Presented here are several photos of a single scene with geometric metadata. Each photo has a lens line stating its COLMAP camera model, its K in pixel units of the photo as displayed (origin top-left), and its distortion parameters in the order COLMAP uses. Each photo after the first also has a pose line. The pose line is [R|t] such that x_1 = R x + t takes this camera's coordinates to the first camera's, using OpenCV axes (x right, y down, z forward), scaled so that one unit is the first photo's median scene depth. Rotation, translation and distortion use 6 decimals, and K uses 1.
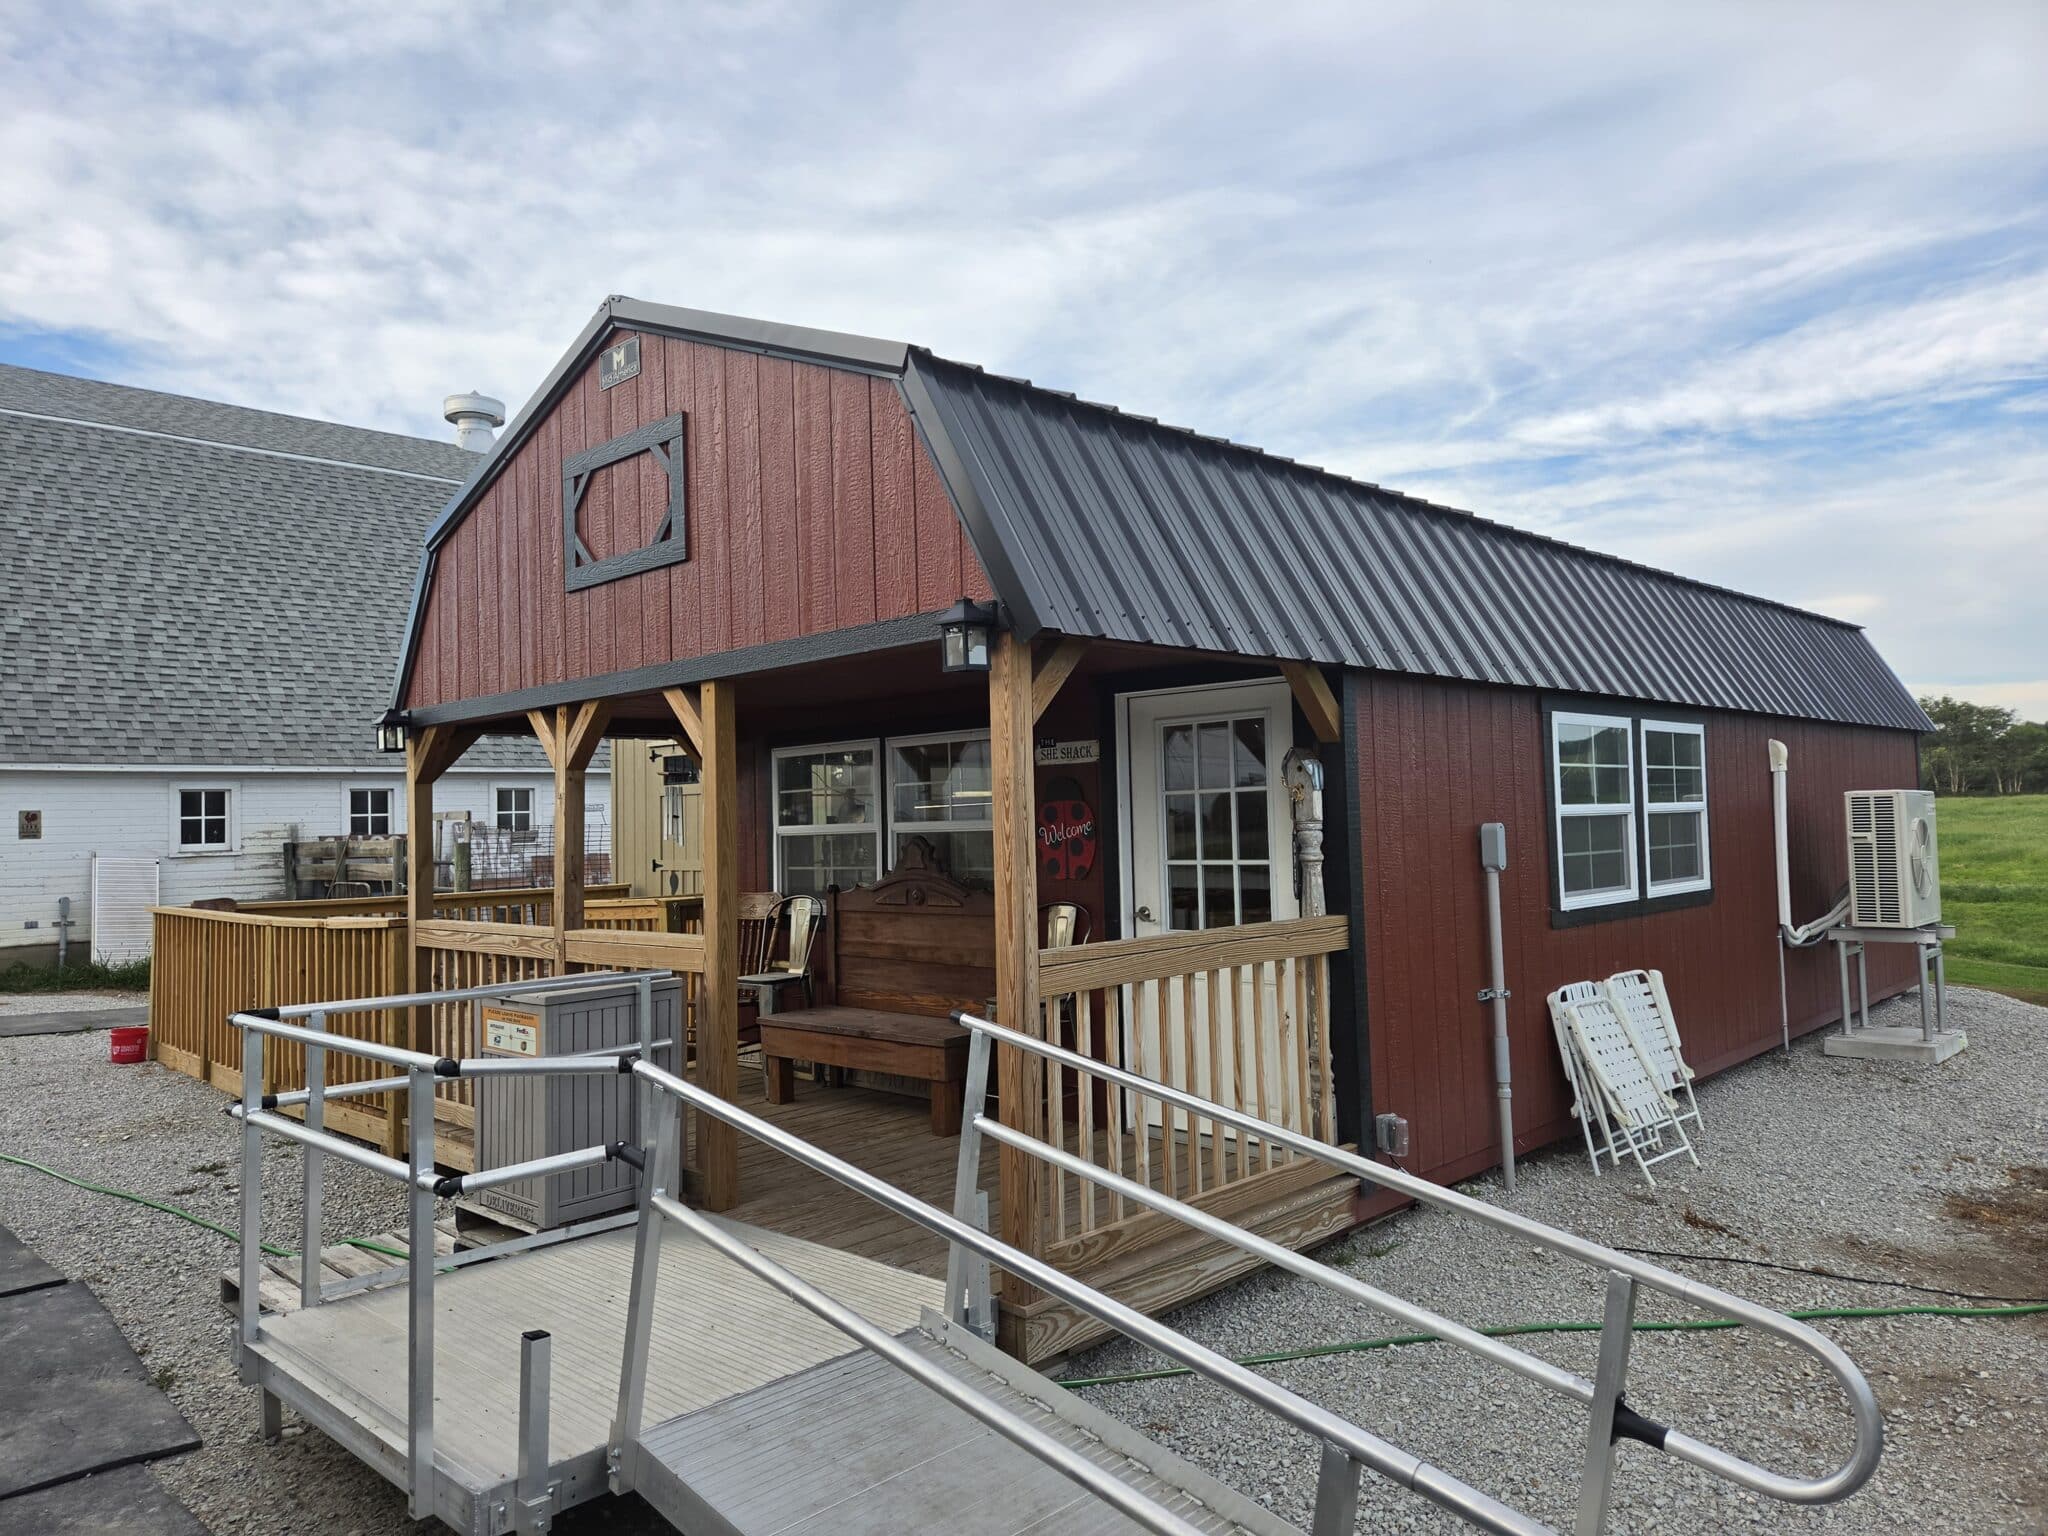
lens RADIAL K [[1380.0, 0, 1025.1], [0, 1380.0, 746.2], [0, 0, 1]] dist [0.082372, -0.098009]
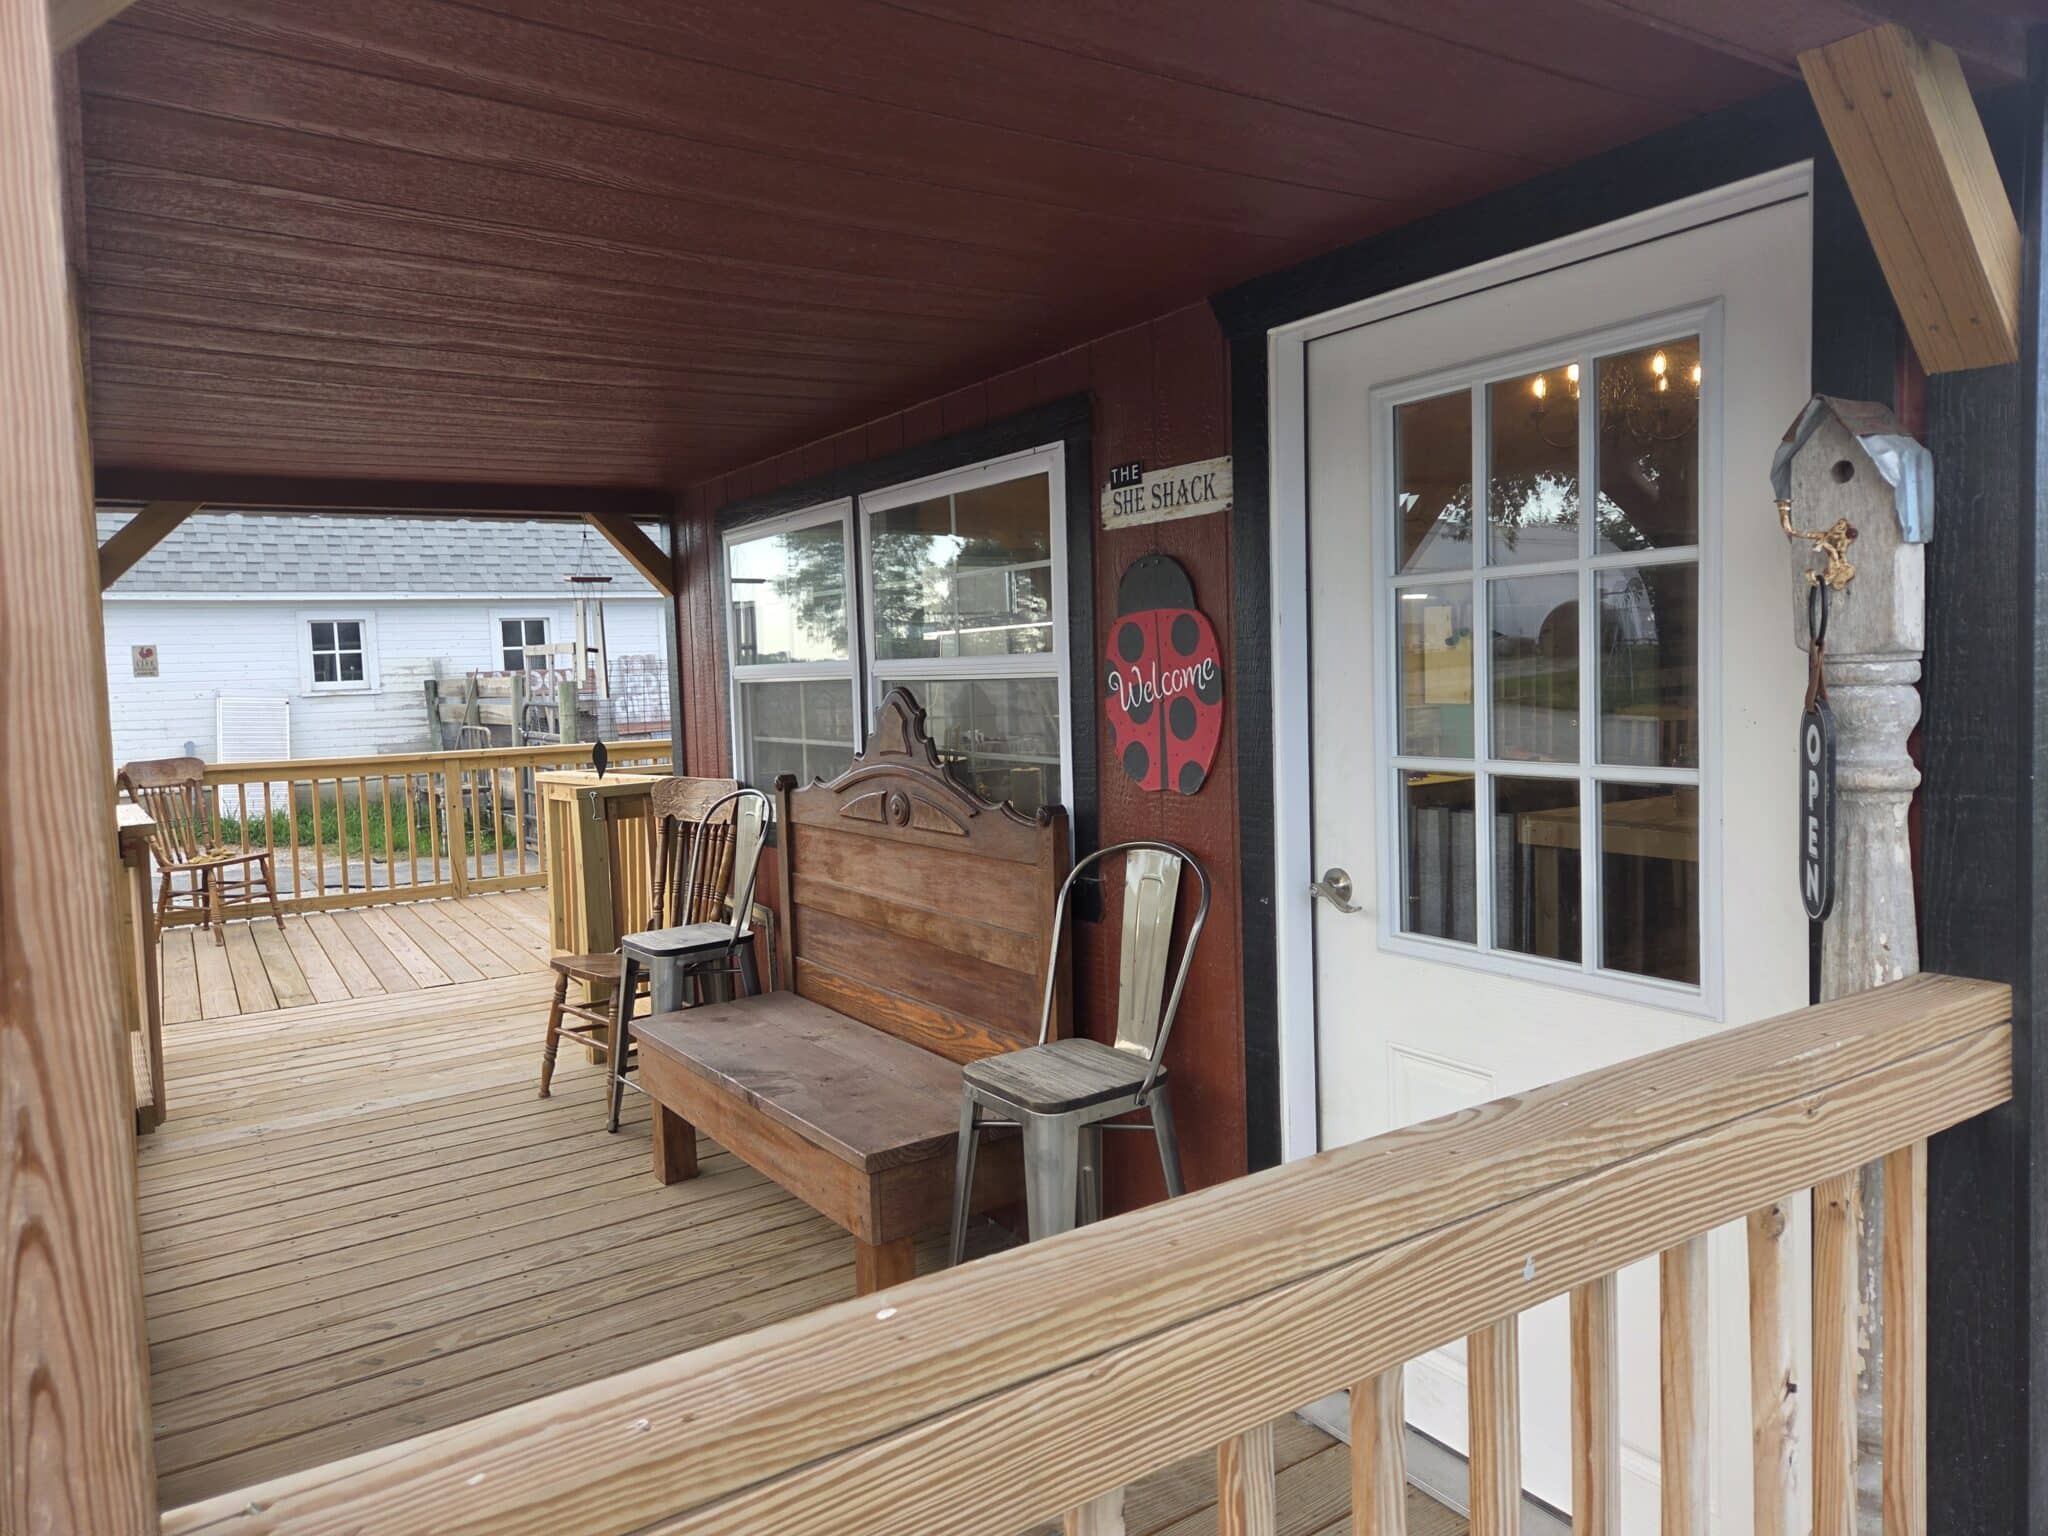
lens RADIAL K [[1380.0, 0, 1025.1], [0, 1380.0, 746.2], [0, 0, 1]] dist [0.082372, -0.098009]
pose [[0.975757, 0.006689, -0.218753, 0.071948], [0.020356, 0.992426, 0.121145, 0.025290], [0.217906, -0.122661, 0.968231, 0.499300]]
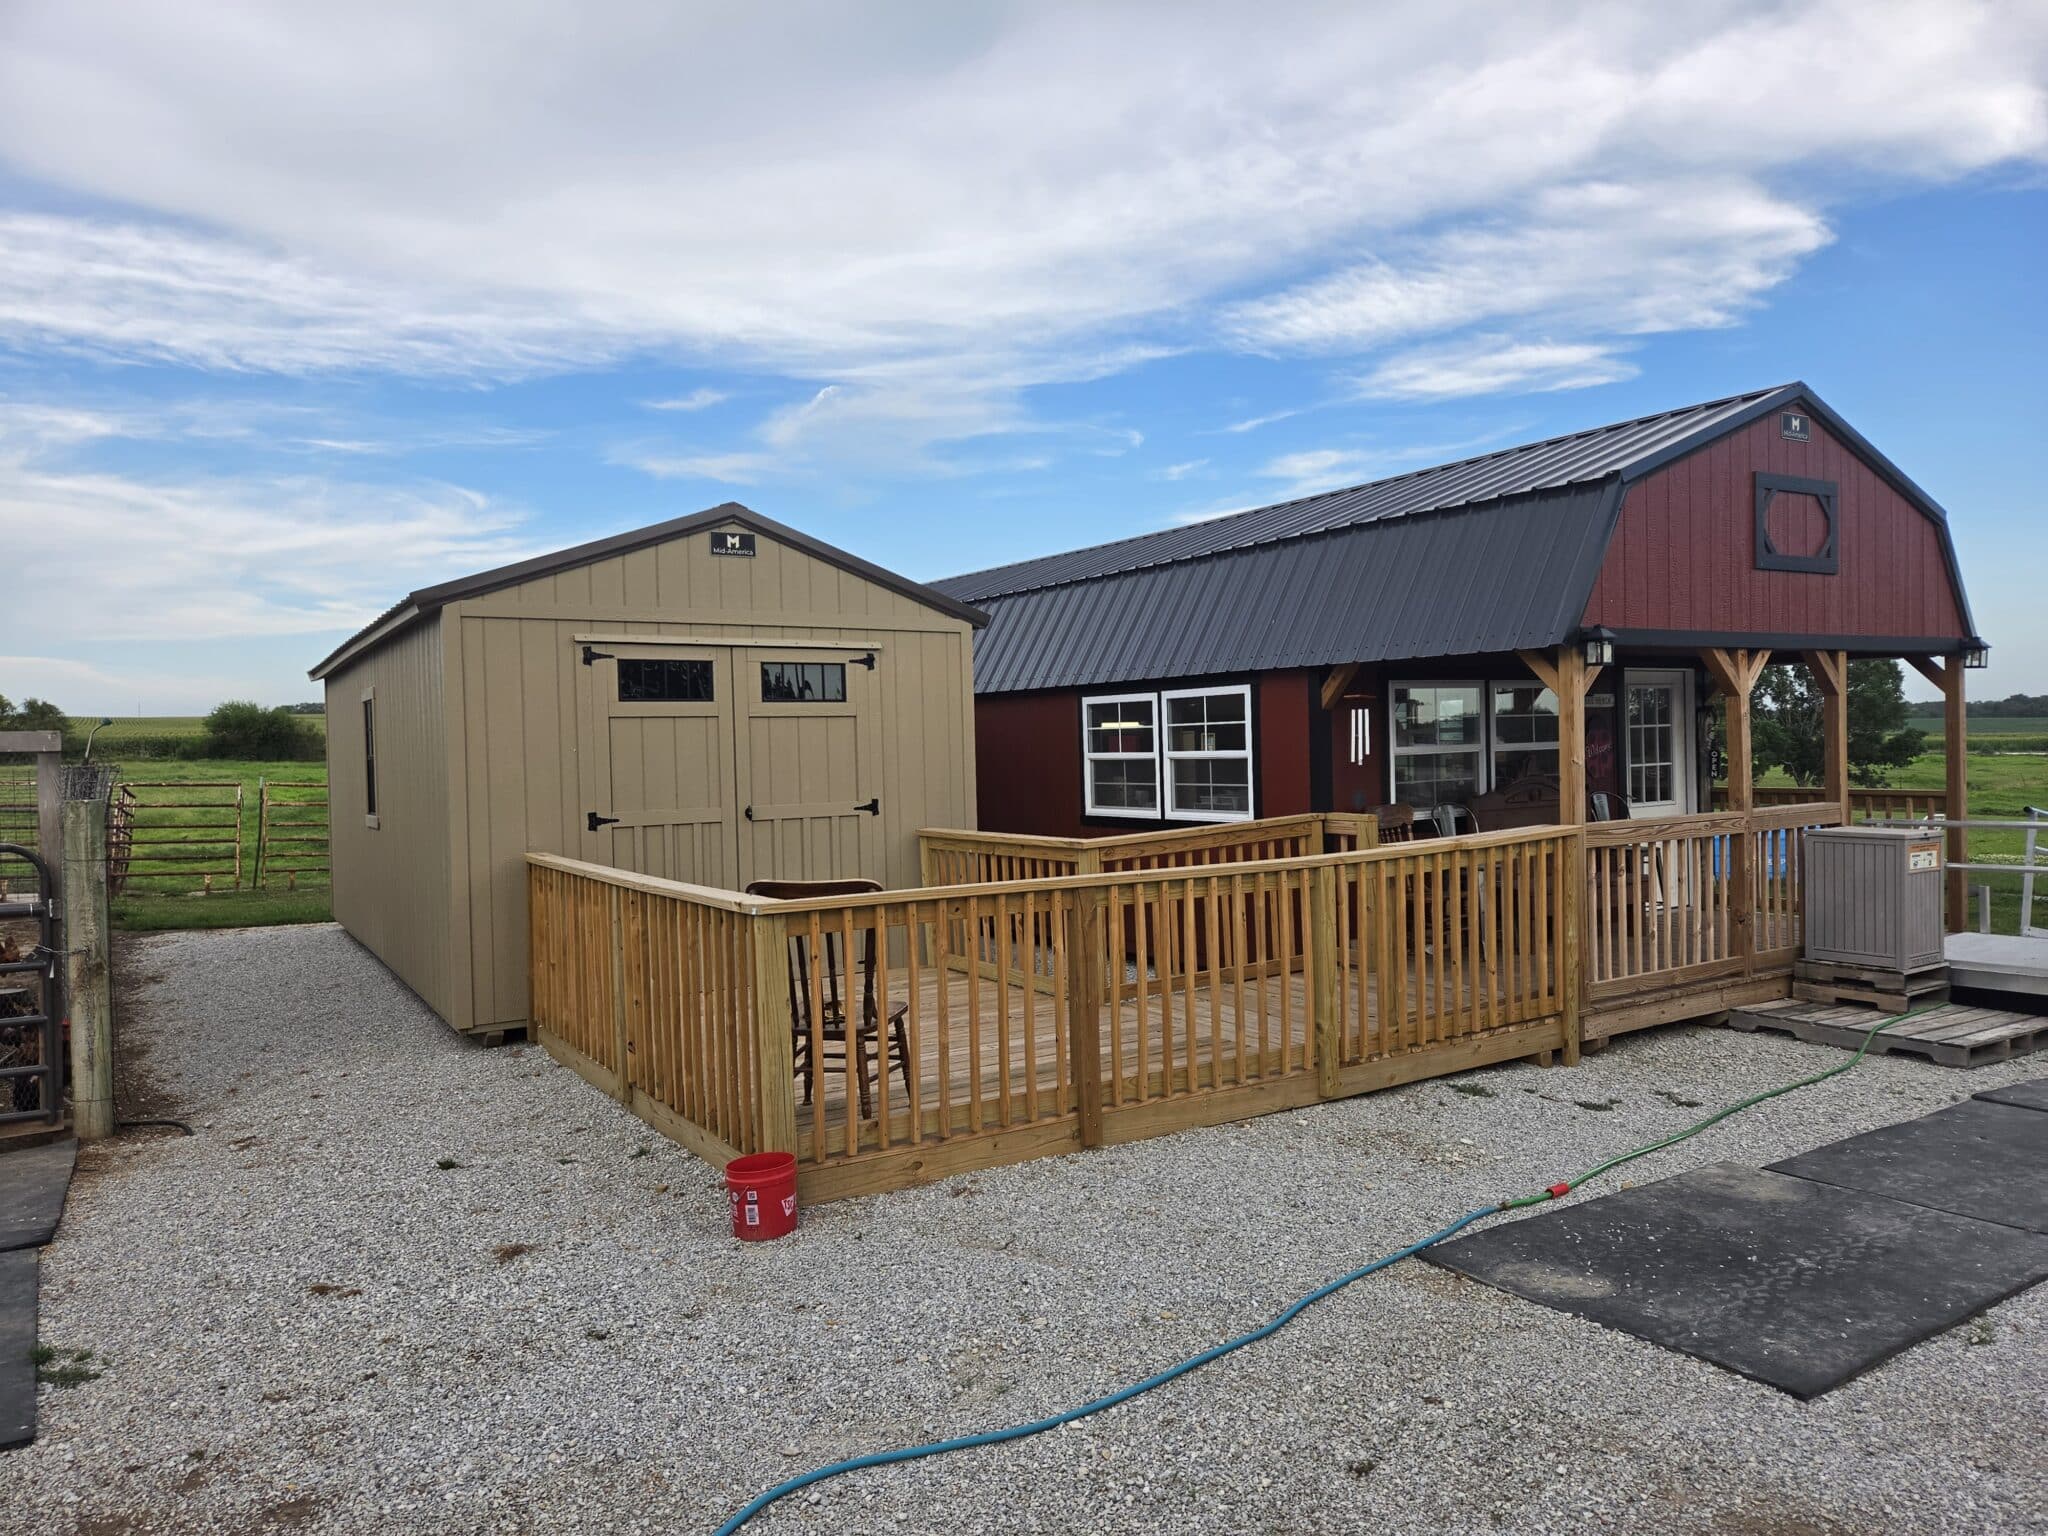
lens RADIAL K [[1380.0, 0, 1025.1], [0, 1380.0, 746.2], [0, 0, 1]] dist [0.082372, -0.098009]
pose [[0.246284, 0.017604, 0.969038, -1.497609], [-0.035495, 0.999328, -0.009133, 0.085264], [-0.968548, -0.032146, 0.246743, 1.088518]]
